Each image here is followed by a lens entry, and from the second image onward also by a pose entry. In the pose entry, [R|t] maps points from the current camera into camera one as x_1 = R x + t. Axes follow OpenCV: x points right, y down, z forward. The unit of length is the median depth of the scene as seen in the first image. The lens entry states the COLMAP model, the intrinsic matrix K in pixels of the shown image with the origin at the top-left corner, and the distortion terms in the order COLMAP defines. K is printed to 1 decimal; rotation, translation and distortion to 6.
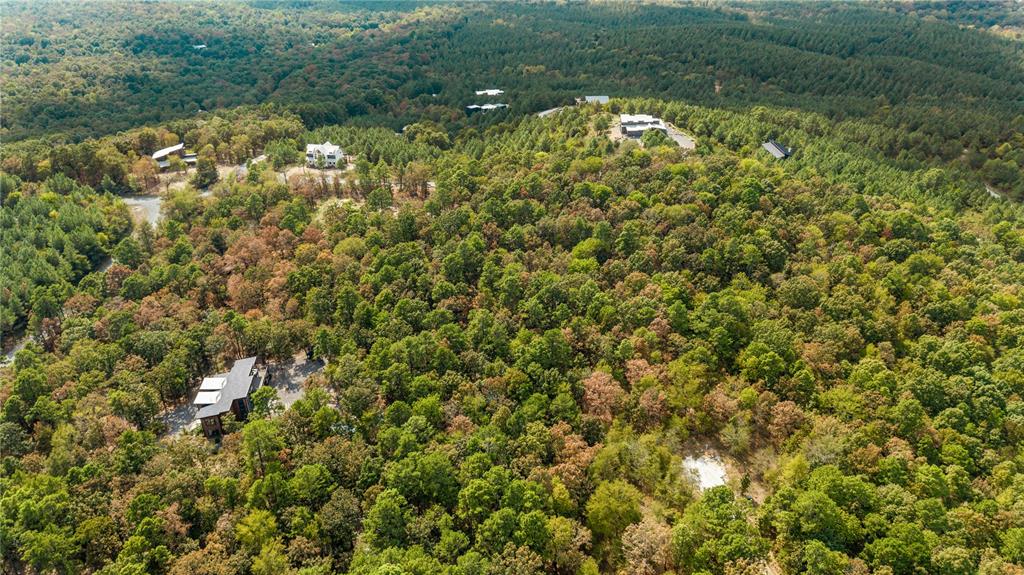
lens RADIAL K [[702.4, 0, 512.0], [0, 702.4, 287.5], [0, 0, 1]] dist [0.001815, -0.003106]
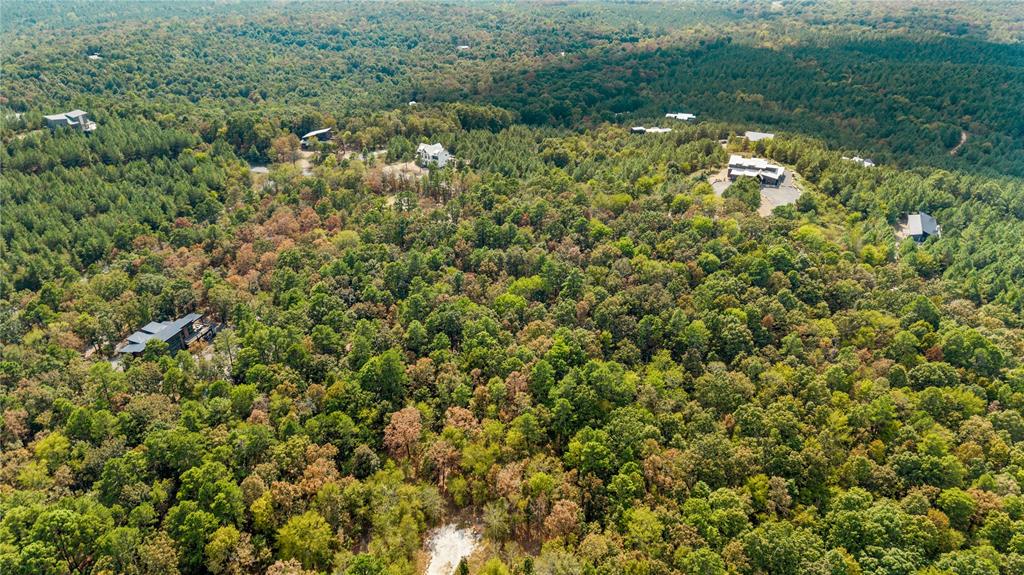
lens RADIAL K [[702.4, 0, 512.0], [0, 702.4, 287.5], [0, 0, 1]] dist [0.001815, -0.003106]
pose [[0.892100, 0.210842, -0.399629, 0.308176], [-0.216969, 0.975704, 0.030433, -0.051378], [0.396336, 0.059558, 0.916172, 0.088610]]
